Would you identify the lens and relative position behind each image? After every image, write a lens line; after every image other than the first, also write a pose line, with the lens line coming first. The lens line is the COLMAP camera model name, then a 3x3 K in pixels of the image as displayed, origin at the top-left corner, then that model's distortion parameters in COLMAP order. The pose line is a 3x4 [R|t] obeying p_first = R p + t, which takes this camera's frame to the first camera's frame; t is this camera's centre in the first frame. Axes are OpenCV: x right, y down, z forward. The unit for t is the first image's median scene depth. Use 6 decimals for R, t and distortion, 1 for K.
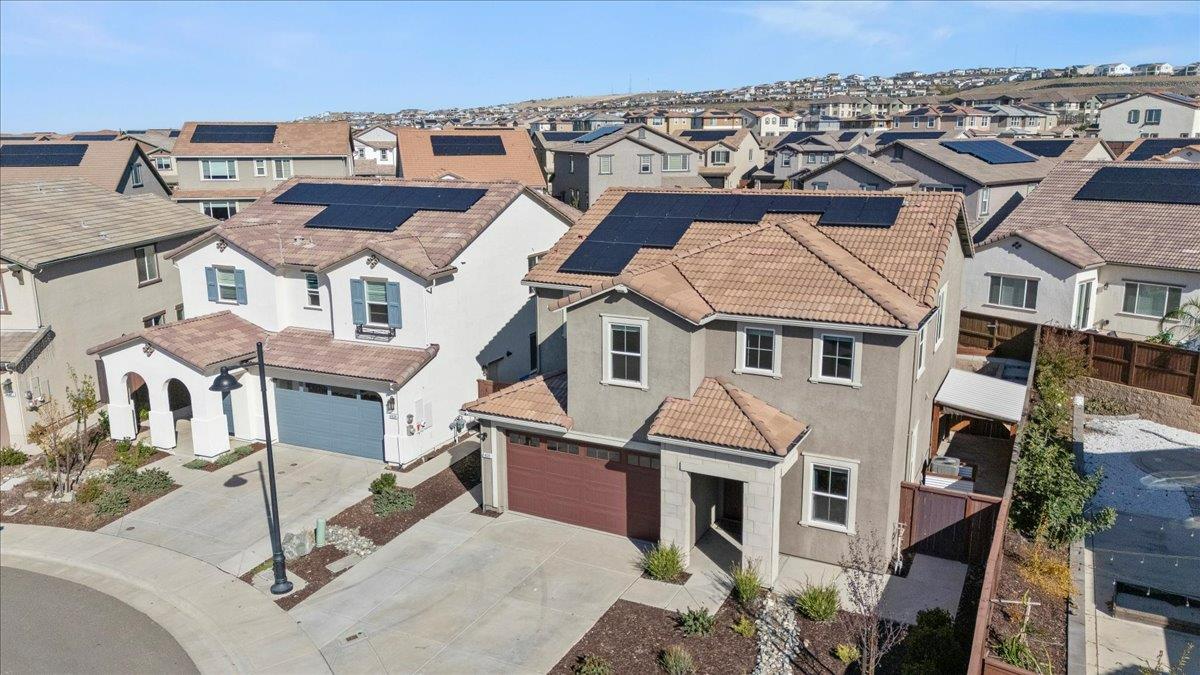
lens RADIAL K [[890.2, 0, 600.0], [0, 890.2, 337.5], [0, 0, 1]] dist [0.085980, -0.075203]
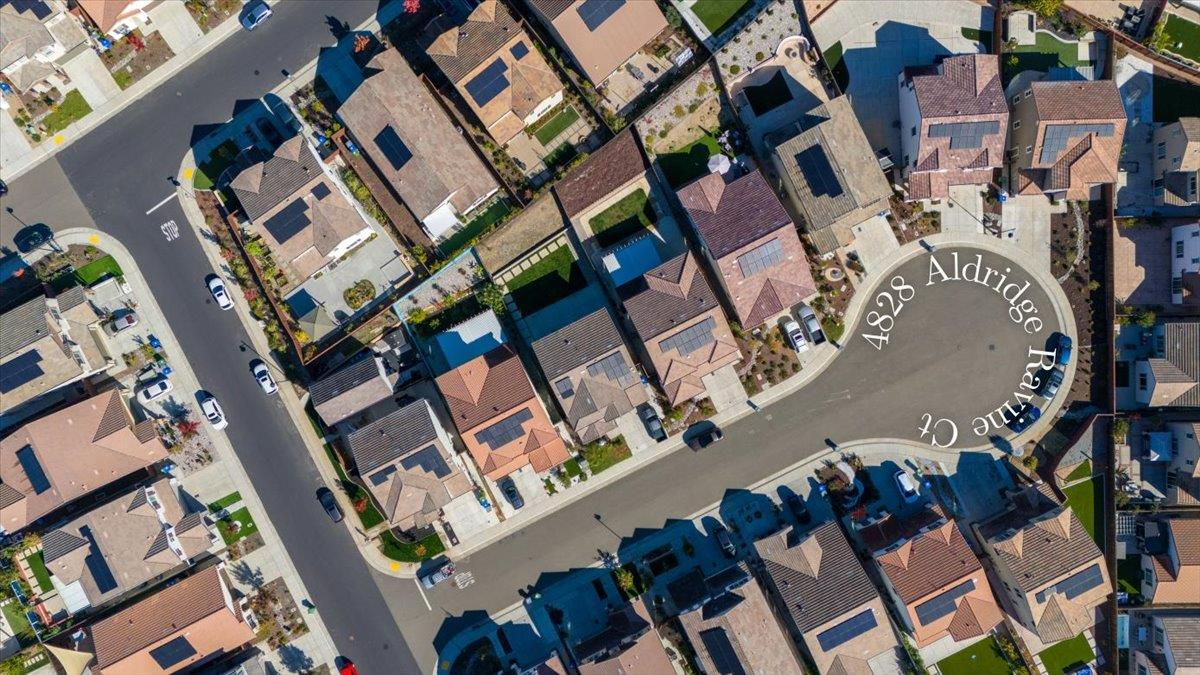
lens RADIAL K [[890.2, 0, 600.0], [0, 890.2, 337.5], [0, 0, 1]] dist [0.085980, -0.075203]
pose [[0.881027, -0.473008, 0.007338, -2.156521], [0.094246, 0.190702, 0.977113, -4.043737], [-0.463582, -0.860172, 0.212593, 0.254857]]
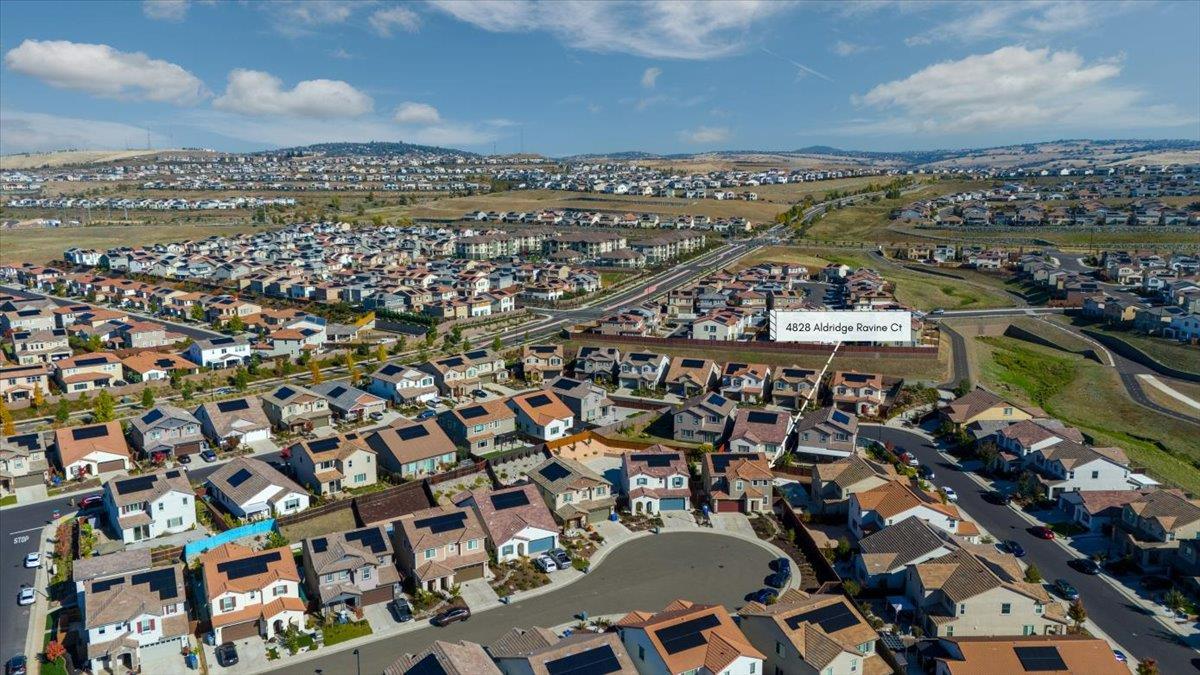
lens RADIAL K [[890.2, 0, 600.0], [0, 890.2, 337.5], [0, 0, 1]] dist [0.085980, -0.075203]
pose [[0.863562, -0.087730, 0.496552, -3.289377], [0.107321, 0.994164, -0.010996, -0.904061], [-0.492689, 0.062786, 0.867937, -3.574747]]
